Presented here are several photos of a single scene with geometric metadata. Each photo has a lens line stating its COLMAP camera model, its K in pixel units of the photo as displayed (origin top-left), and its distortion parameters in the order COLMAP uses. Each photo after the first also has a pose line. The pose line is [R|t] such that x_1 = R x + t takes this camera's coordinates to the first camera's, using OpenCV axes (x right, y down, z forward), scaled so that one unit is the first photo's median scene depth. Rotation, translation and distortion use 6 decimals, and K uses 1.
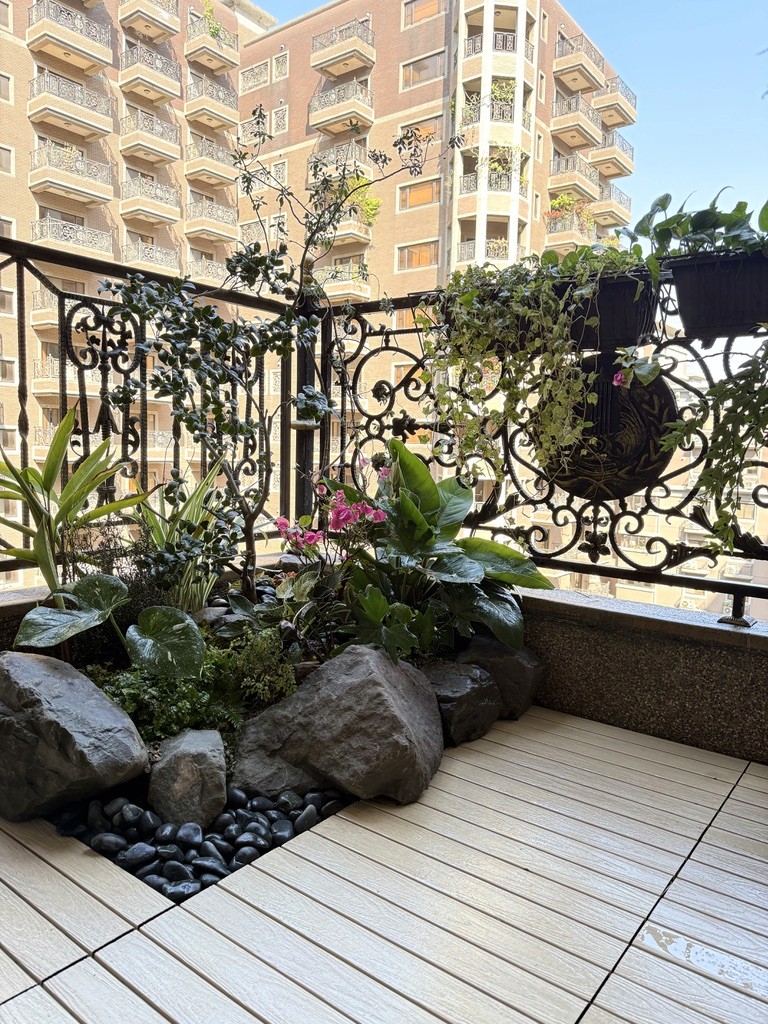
lens RADIAL K [[702.0, 0, 380.5], [0, 702.0, 506.9], [0, 0, 1]] dist [0.029252, -0.009171]
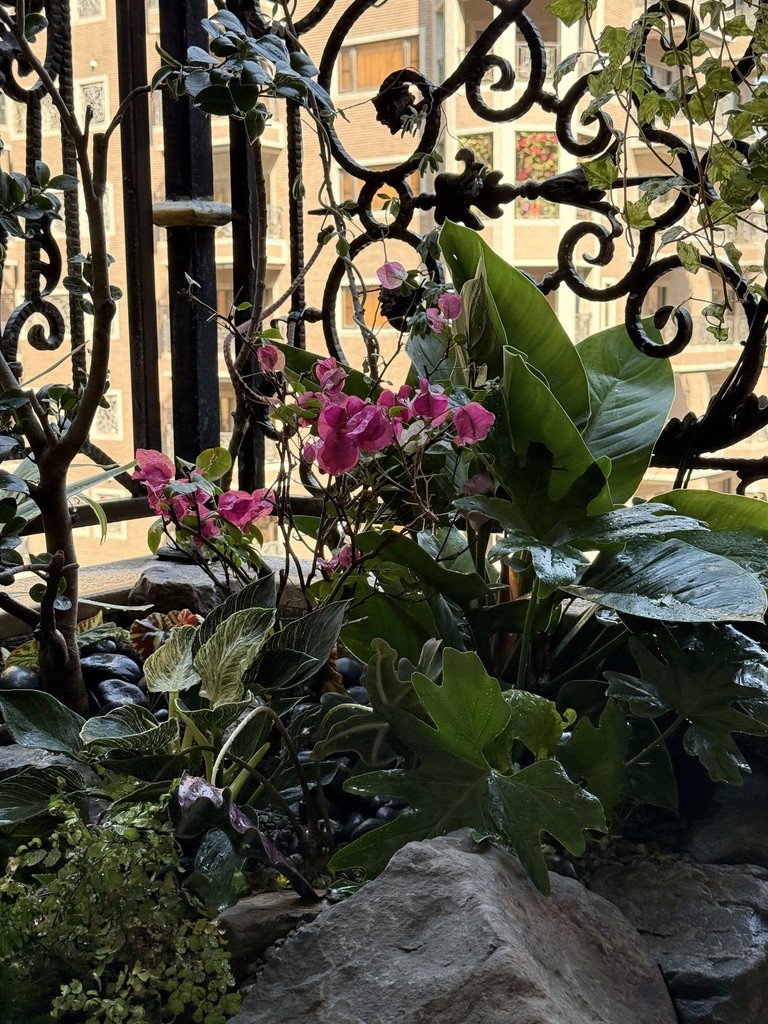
lens RADIAL K [[1419.7, 0, 390.3], [0, 1419.7, 514.2], [0, 0, 1]] dist [0.061612, 0.000000]
pose [[0.997933, -0.041413, 0.049130, -0.057007], [0.039483, 0.998434, 0.039640, 0.021365], [-0.050695, -0.037618, 0.998005, 0.296054]]
